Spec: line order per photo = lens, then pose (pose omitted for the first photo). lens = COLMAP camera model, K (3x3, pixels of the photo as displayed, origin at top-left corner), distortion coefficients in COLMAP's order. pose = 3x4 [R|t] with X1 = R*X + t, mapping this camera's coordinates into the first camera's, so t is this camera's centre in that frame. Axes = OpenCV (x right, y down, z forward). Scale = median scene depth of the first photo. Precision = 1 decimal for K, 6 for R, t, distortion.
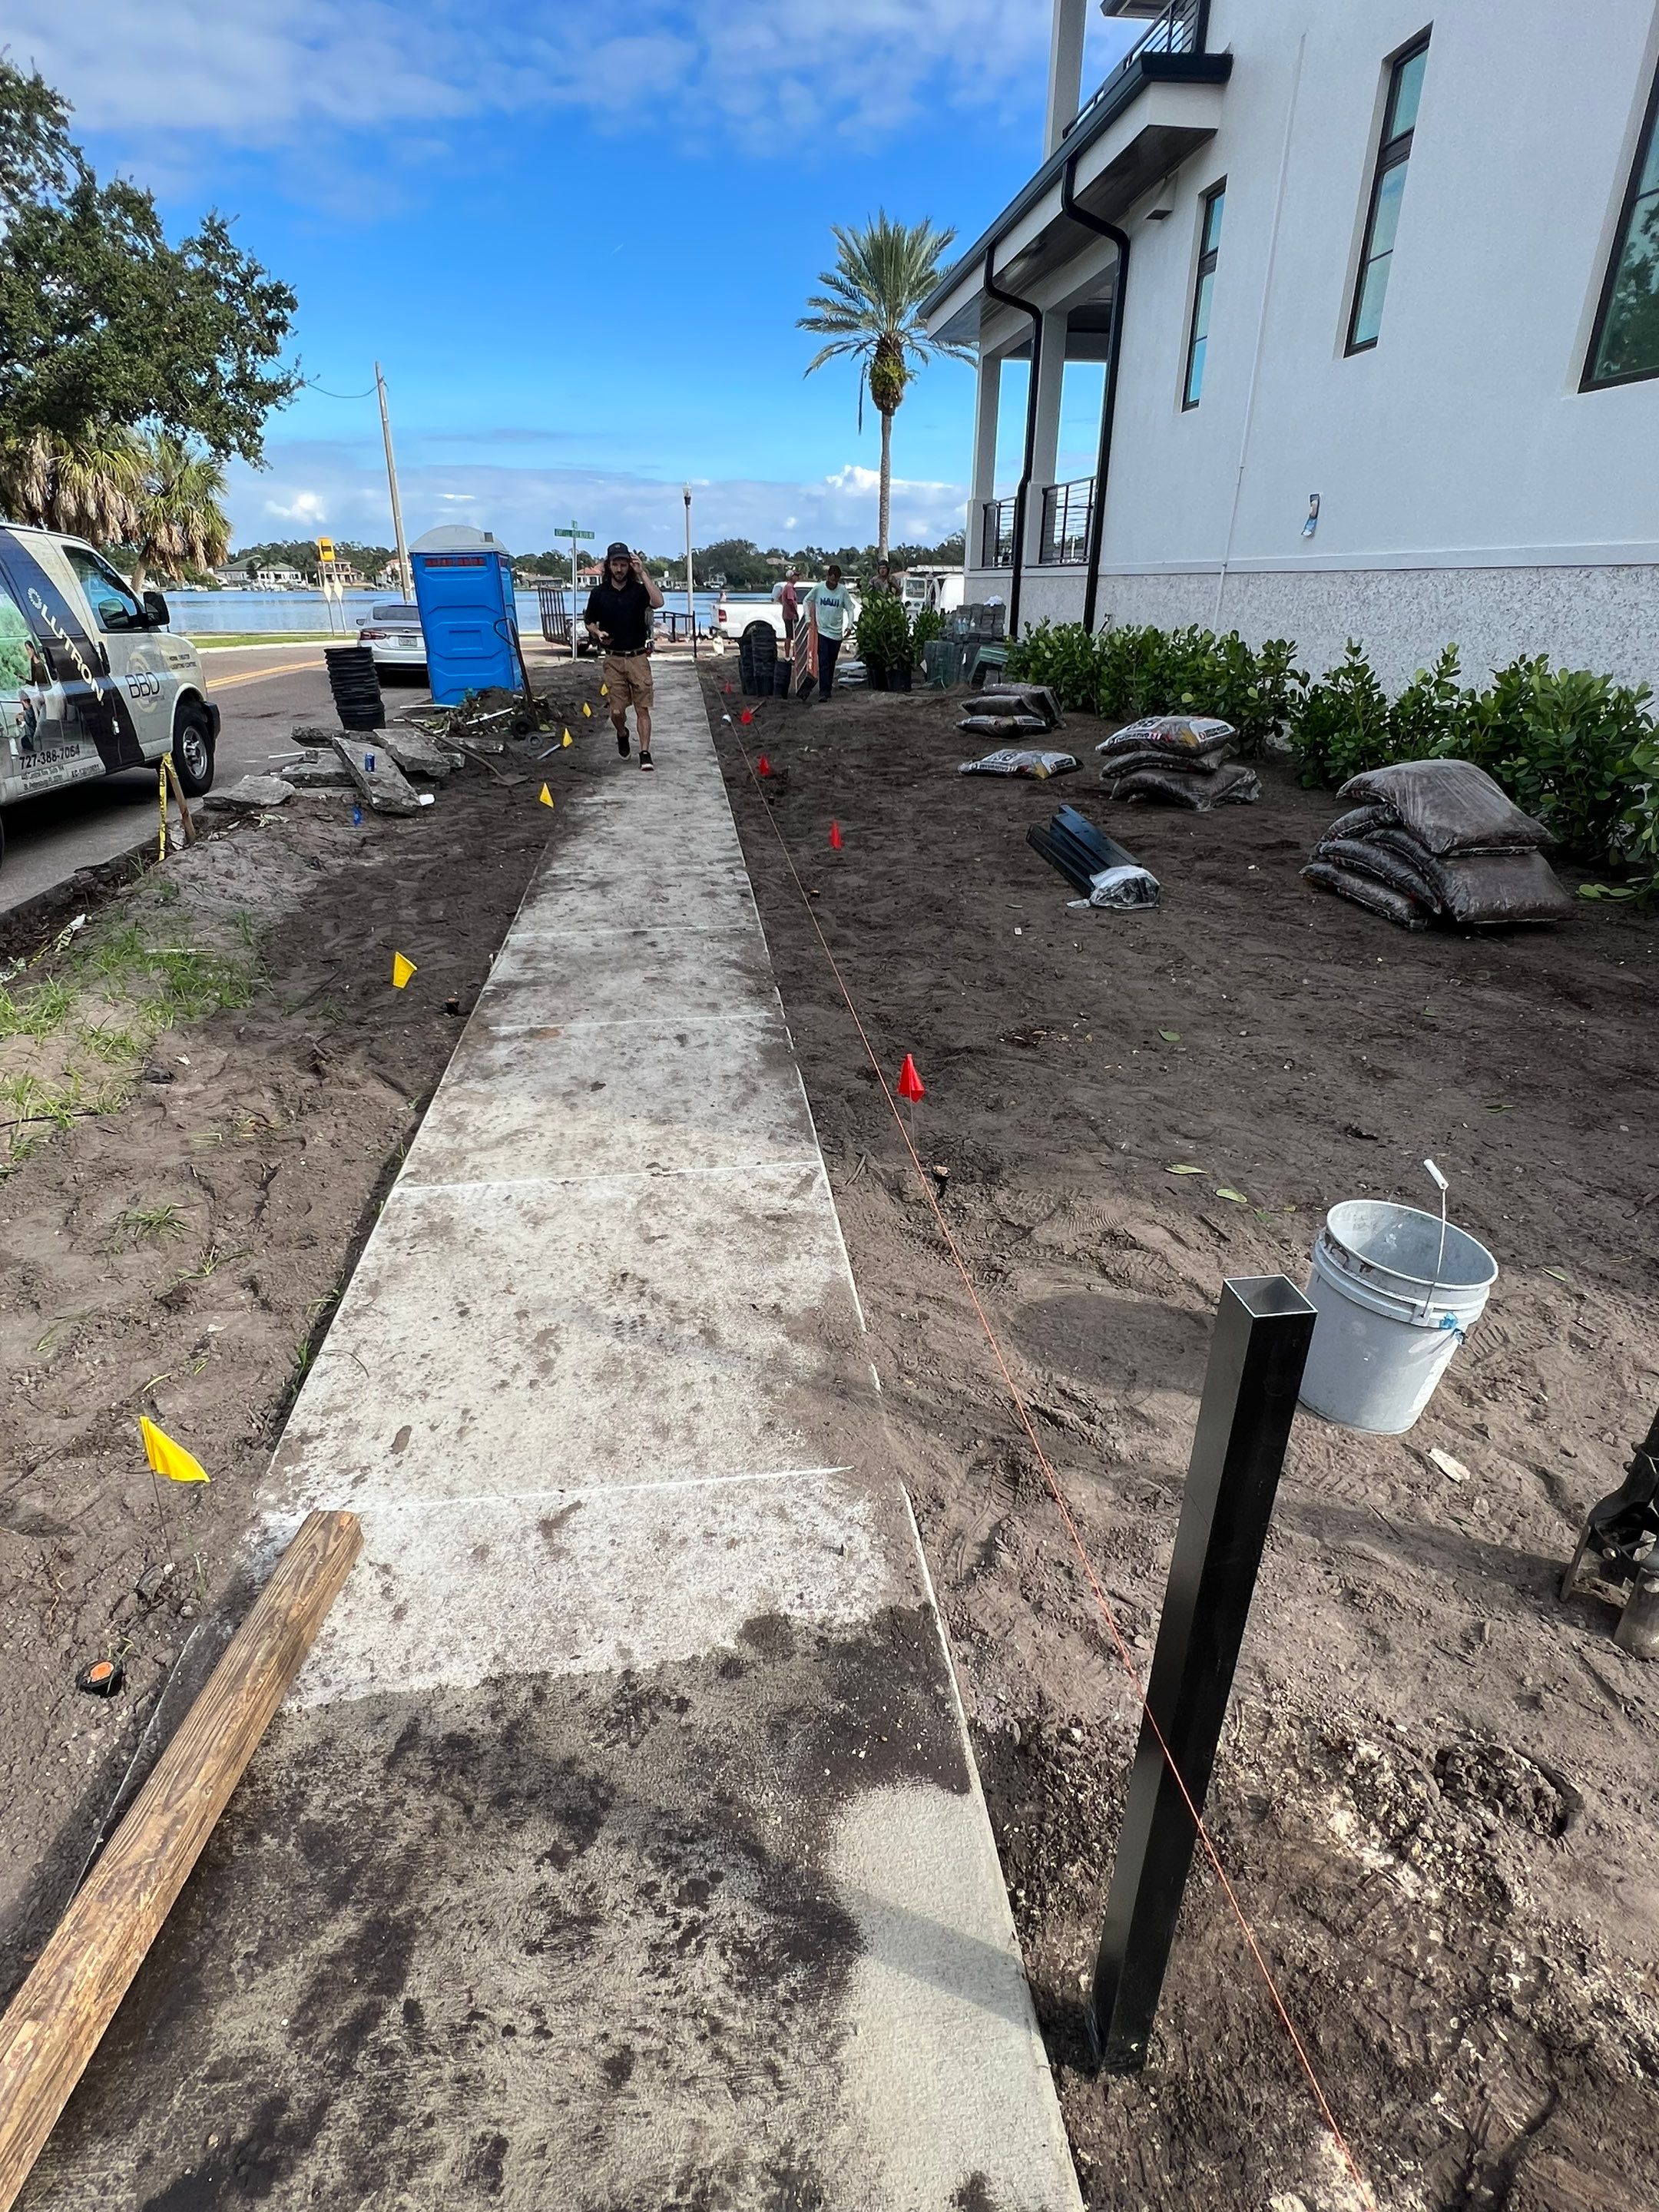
lens RADIAL K [[1115.4, 0, 819.1], [0, 1115.4, 1108.1], [0, 0, 1]] dist [-0.005279, 0.001218]
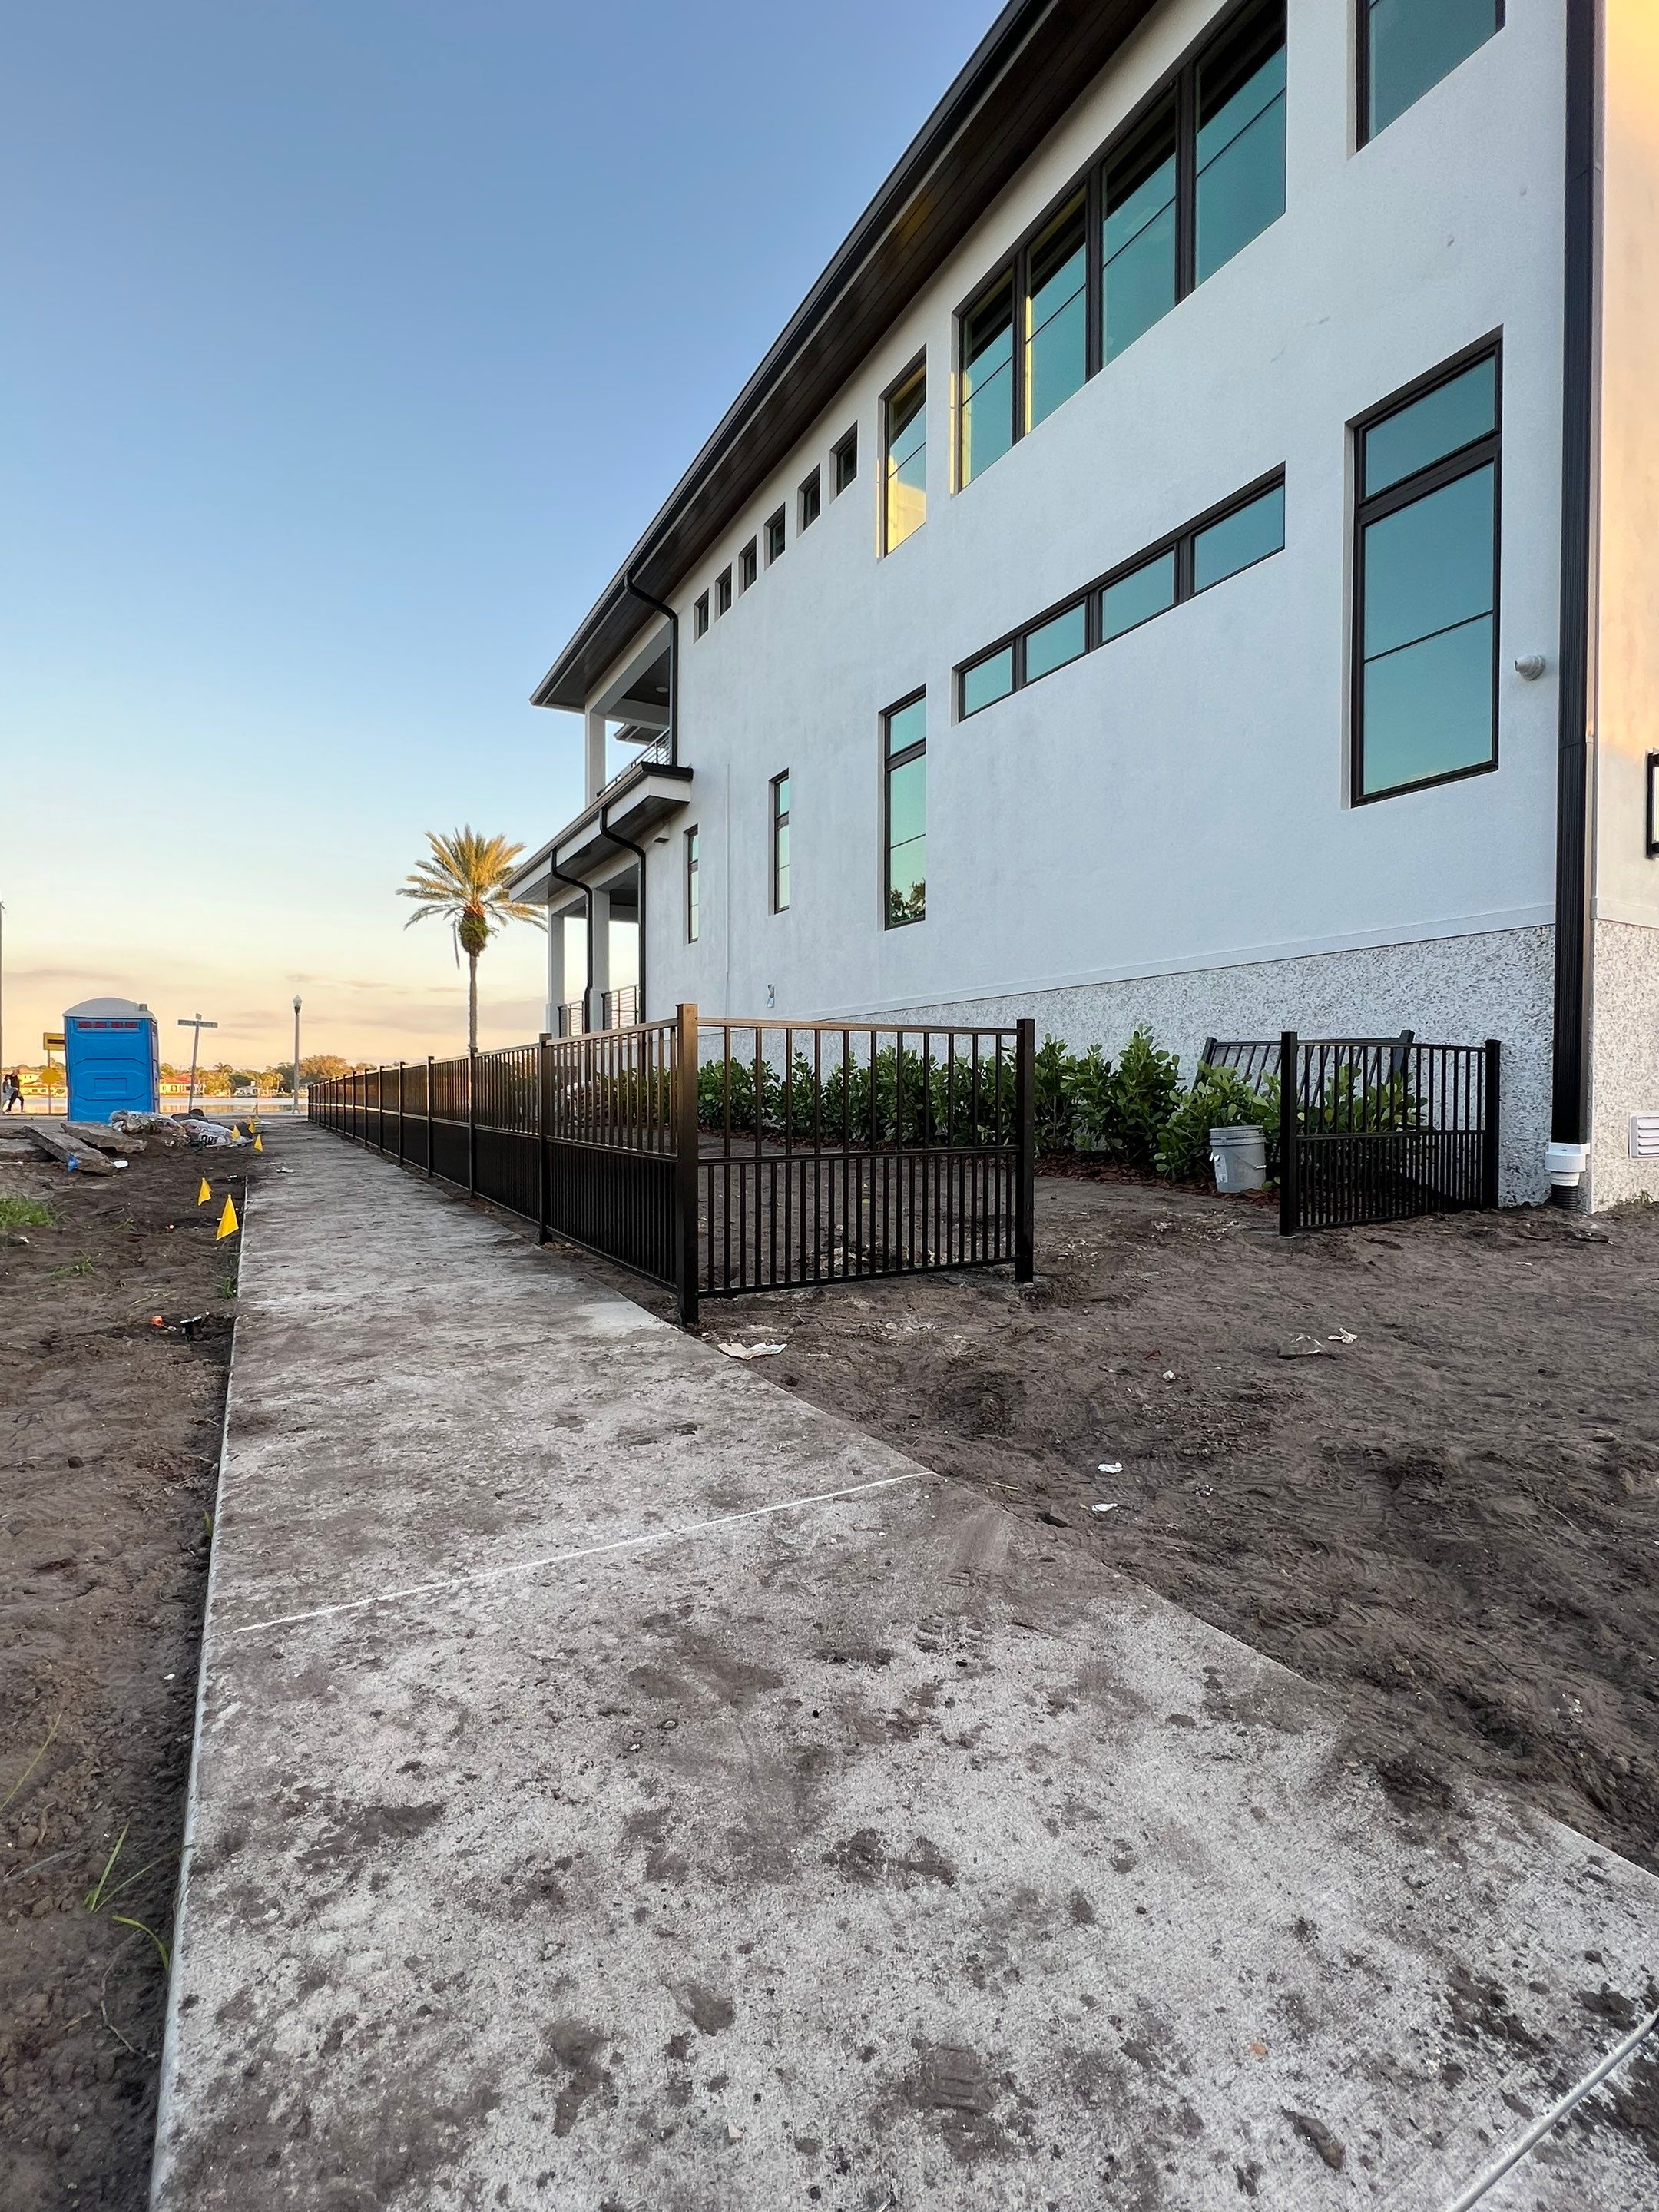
lens RADIAL K [[1029.7, 0, 821.5], [0, 1029.7, 1109.3], [0, 0, 1]] dist [-0.000571, -0.002109]
pose [[0.926055, -0.004884, 0.377356, -0.068919], [0.161259, 0.909153, -0.383975, 0.247931], [-0.341199, 0.416434, 0.842713, -0.268895]]
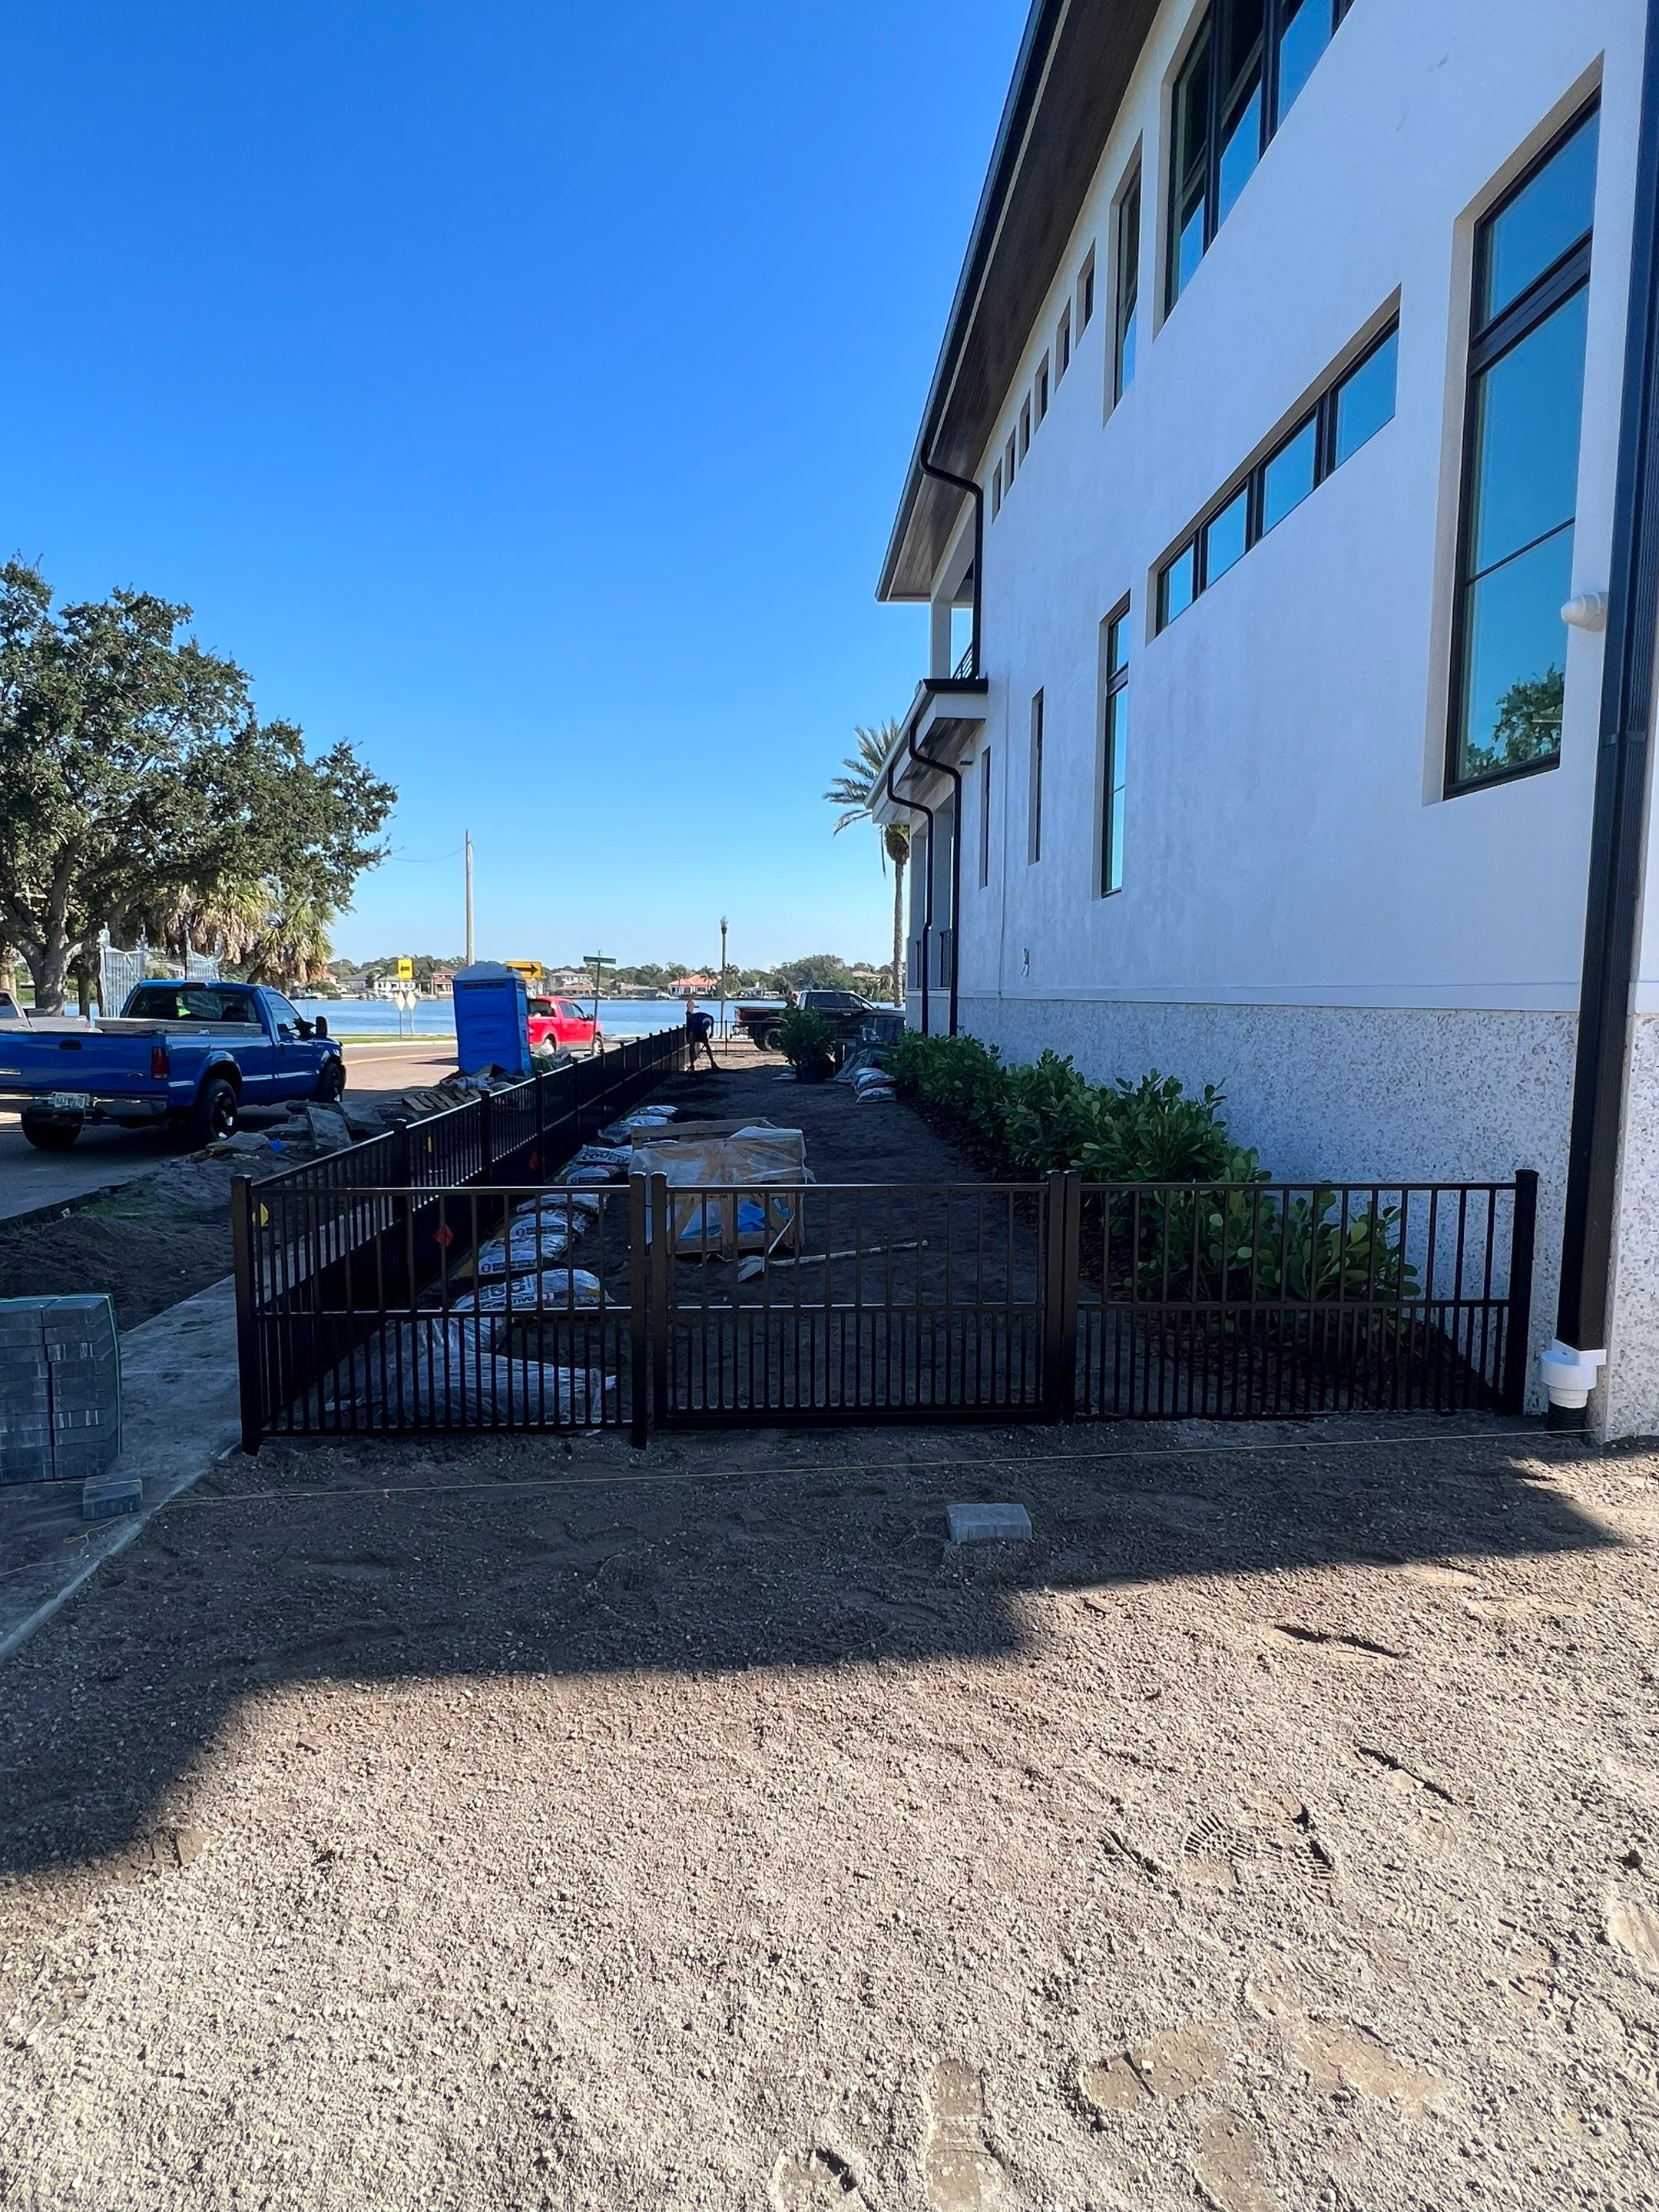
lens RADIAL K [[1217.0, 0, 830.8], [0, 1217.0, 1109.5], [0, 0, 1]] dist [-0.004419, -0.000426]
pose [[0.997112, 0.011035, -0.075133, 0.376618], [-0.035741, 0.941145, -0.336107, 0.178830], [0.067002, 0.337822, 0.938822, -0.430898]]
